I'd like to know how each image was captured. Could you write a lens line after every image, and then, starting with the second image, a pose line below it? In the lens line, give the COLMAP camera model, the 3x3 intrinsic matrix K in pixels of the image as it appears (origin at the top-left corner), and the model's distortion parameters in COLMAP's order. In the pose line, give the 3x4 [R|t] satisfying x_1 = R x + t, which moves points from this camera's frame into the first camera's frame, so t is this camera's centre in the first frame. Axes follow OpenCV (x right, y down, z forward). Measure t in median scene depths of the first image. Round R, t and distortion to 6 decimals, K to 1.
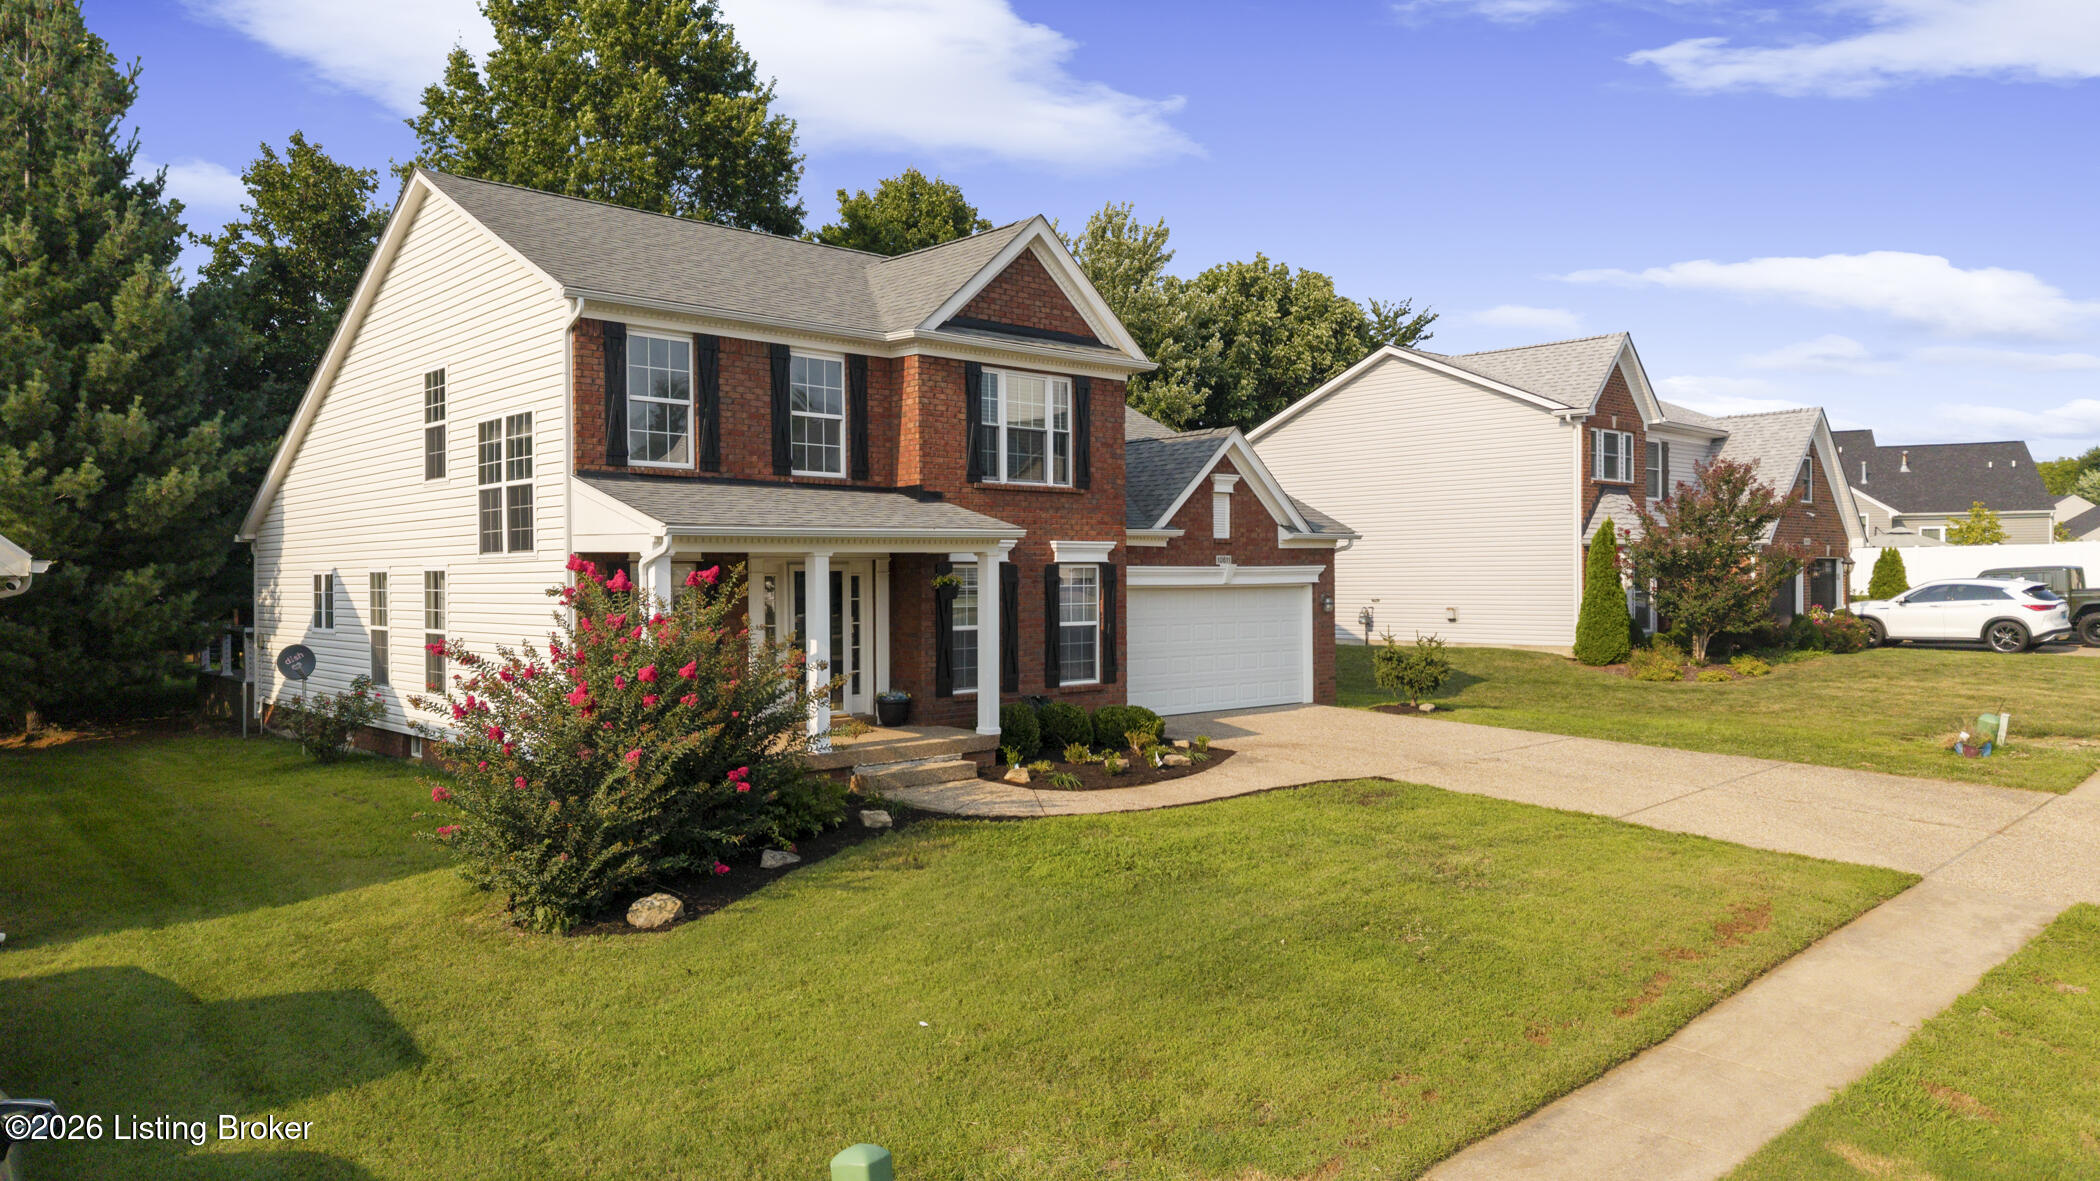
lens RADIAL K [[1403.4, 0, 1043.1], [0, 1403.4, 592.6], [0, 0, 1]] dist [0.143648, -0.238897]
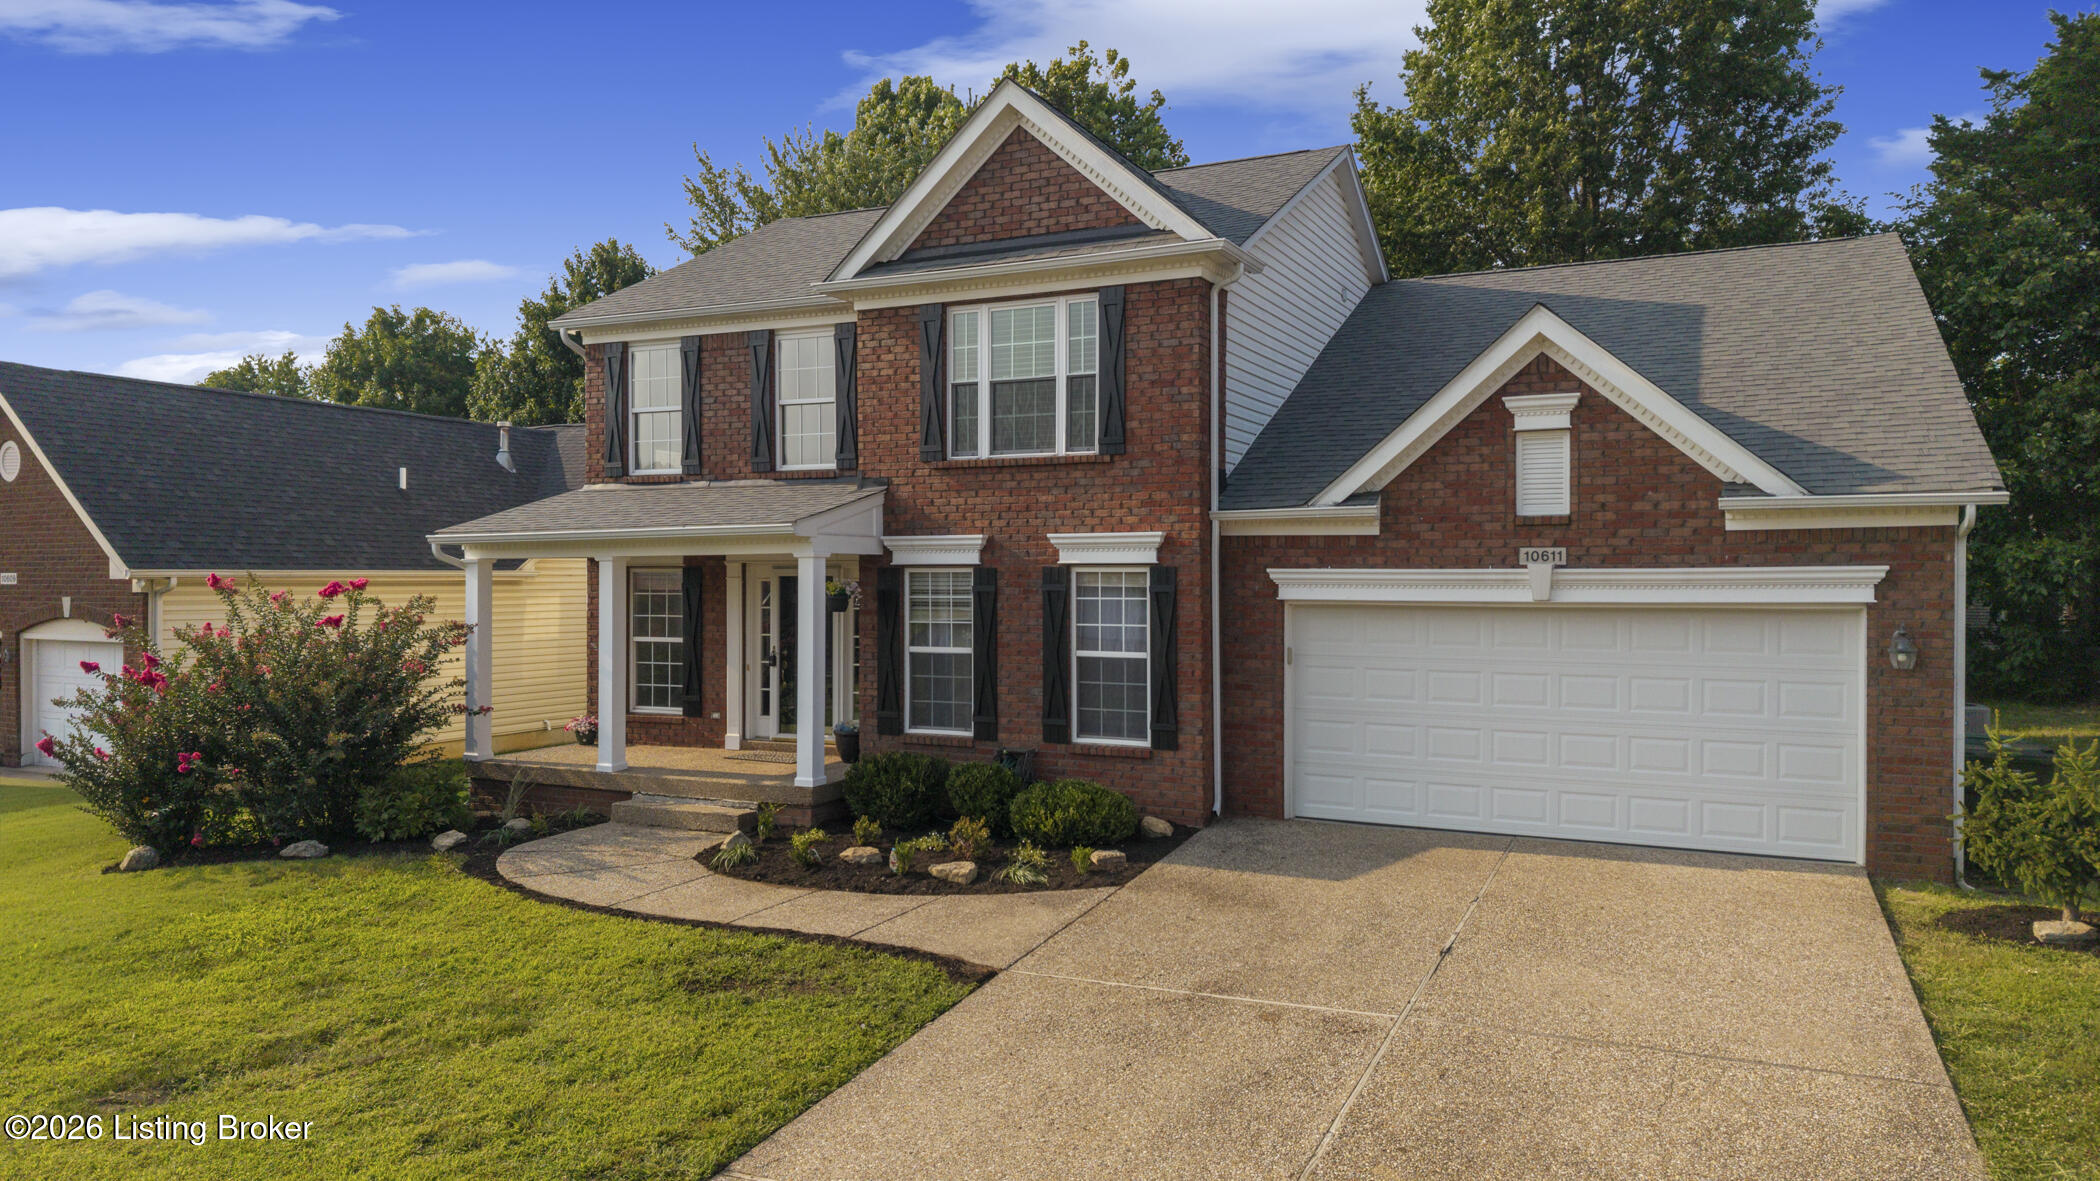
lens RADIAL K [[1408.9, 0, 1041.4], [0, 1408.9, 597.1], [0, 0, 1]] dist [0.056965, -0.025364]
pose [[0.368079, 0.021390, -0.929548, 0.656603], [-0.011509, 0.999764, 0.018448, -0.018228], [0.929723, 0.003908, 0.368238, 0.734351]]
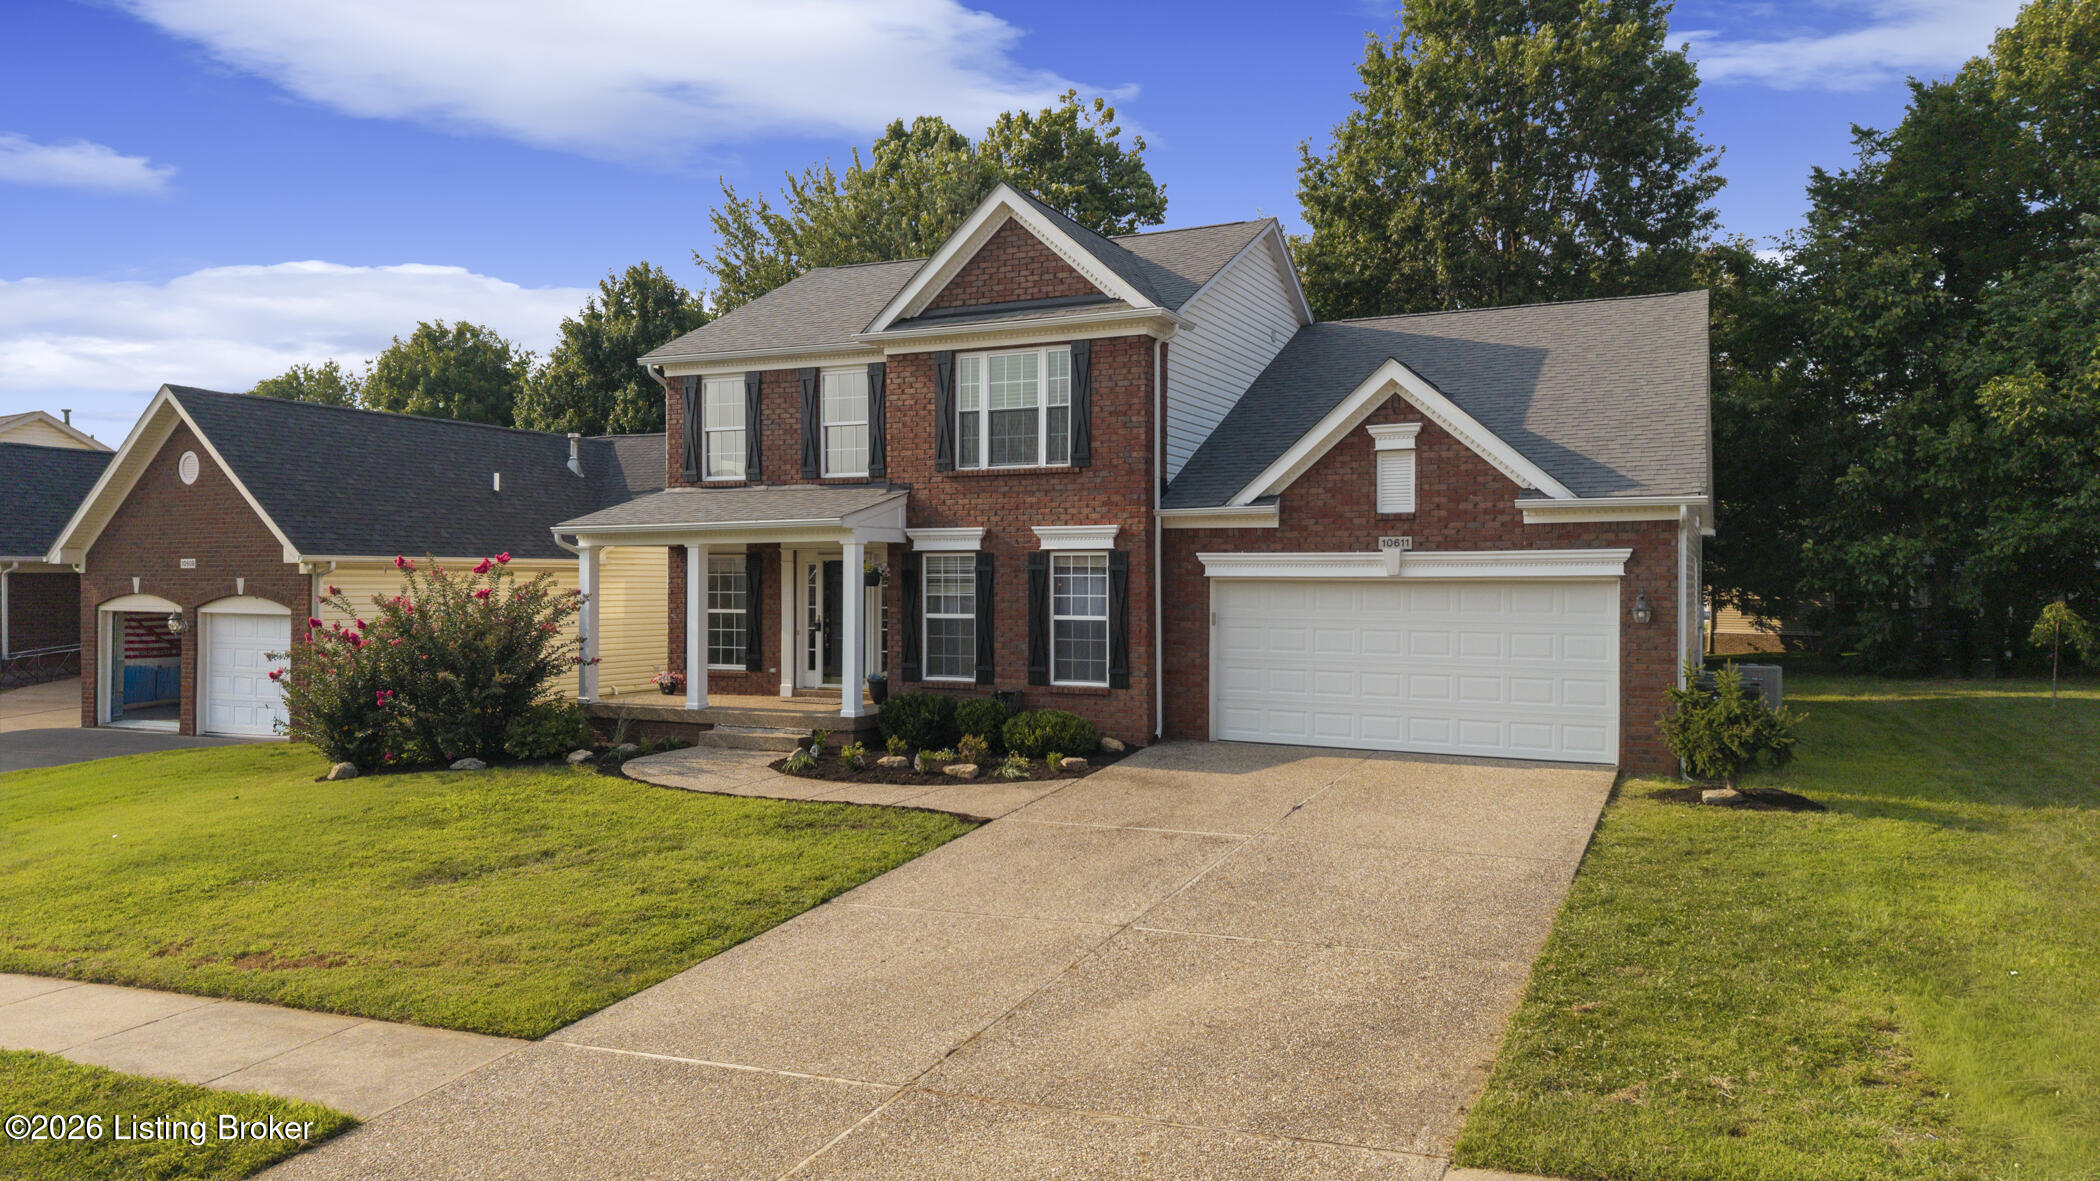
lens RADIAL K [[1403.4, 0, 1043.1], [0, 1403.4, 592.6], [0, 0, 1]] dist [0.143648, -0.238897]
pose [[0.369393, 0.017773, -0.929103, 0.866816], [-0.013116, 0.999817, 0.013911, -0.006431], [0.929181, 0.007048, 0.369559, 0.661016]]
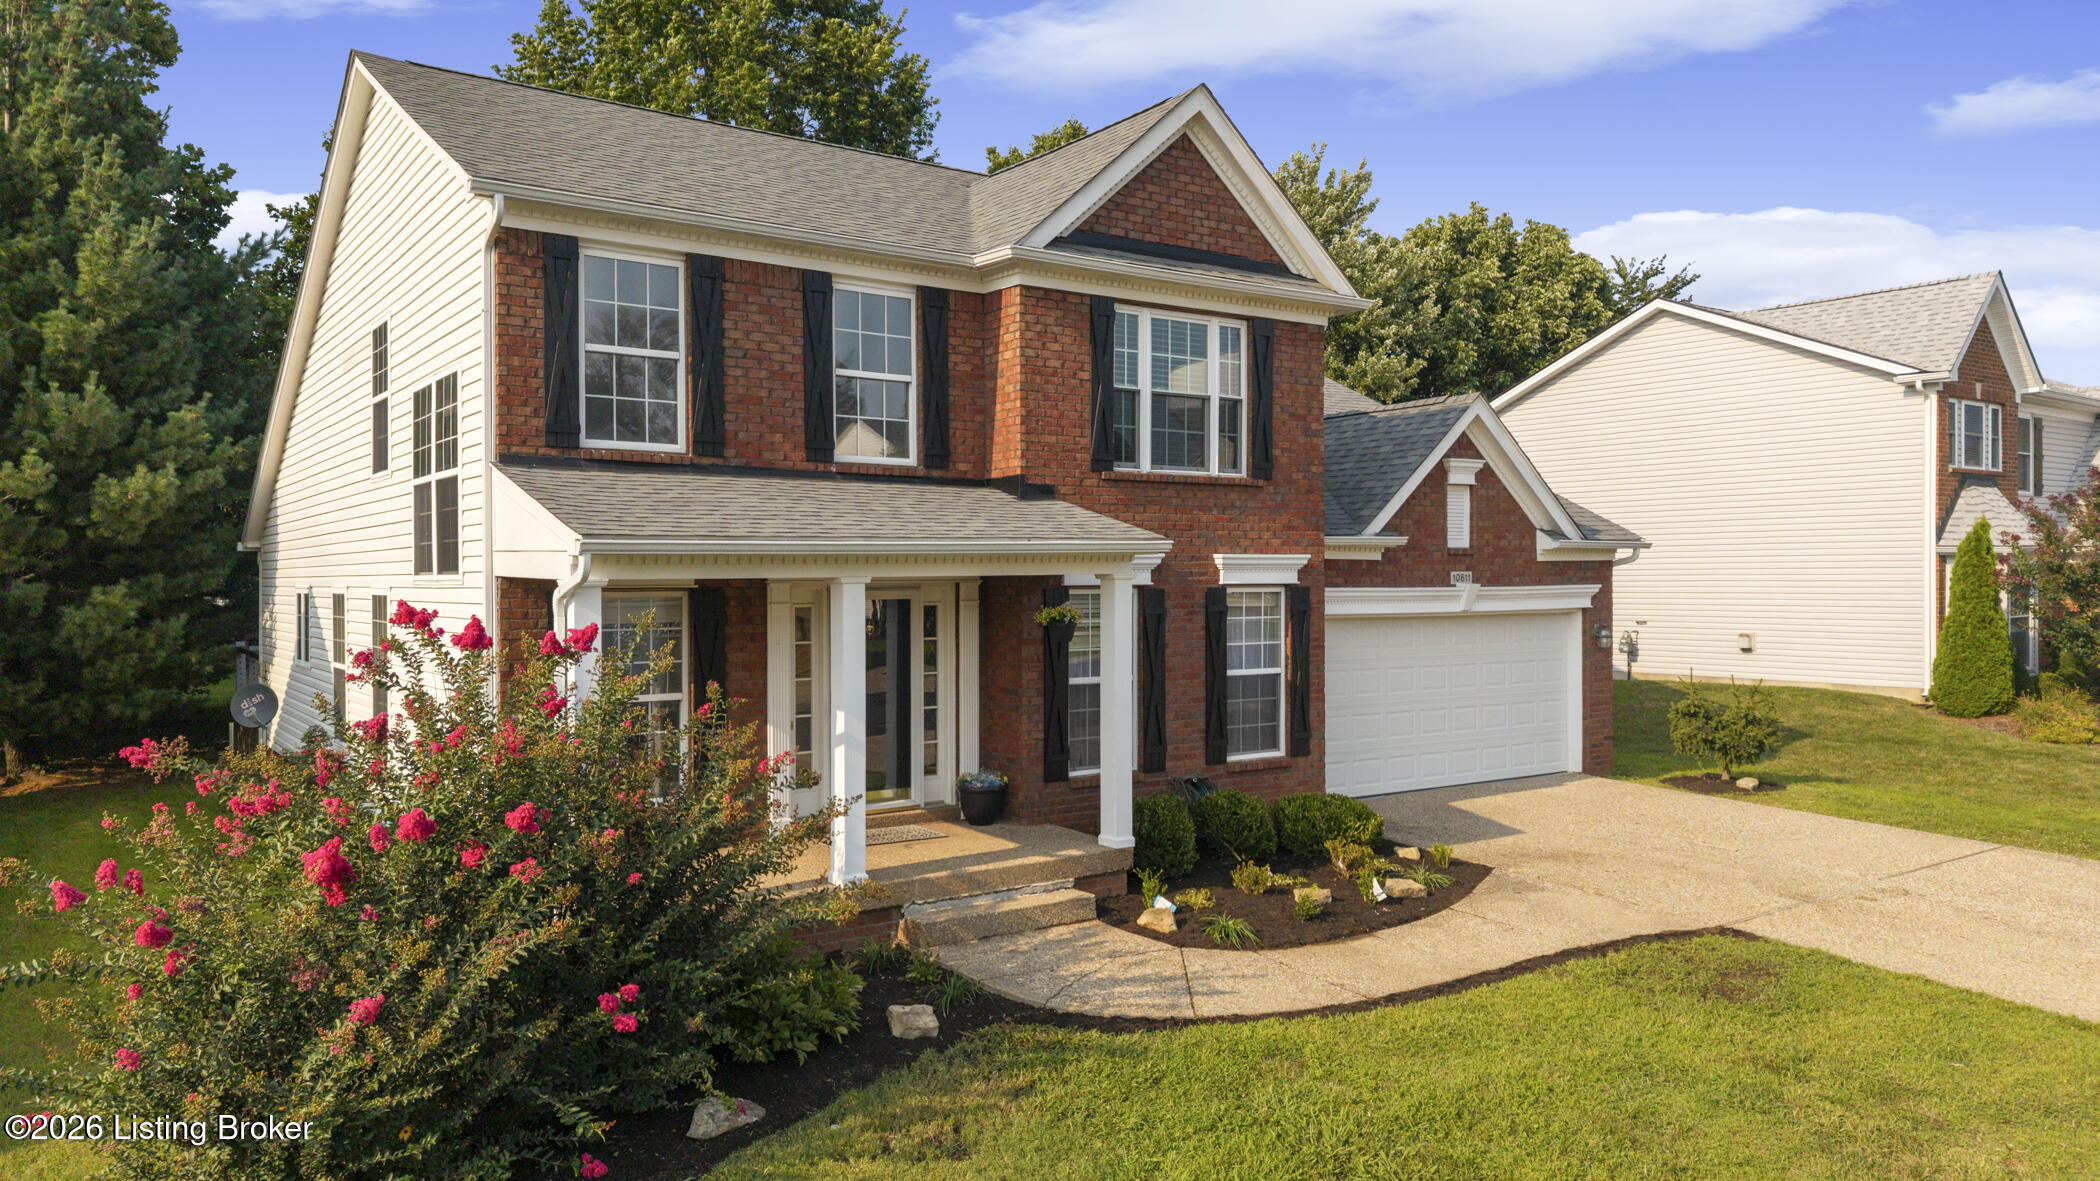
lens RADIAL K [[1451.1, 0, 1050.0], [0, 1451.1, 590.5], [0, 0, 1]] dist [0.095211, -0.131893]
pose [[0.992772, 0.003956, -0.119948, 0.010836], [-0.004193, 0.999990, -0.001721, -0.017261], [0.119940, 0.002212, 0.992779, 0.272765]]
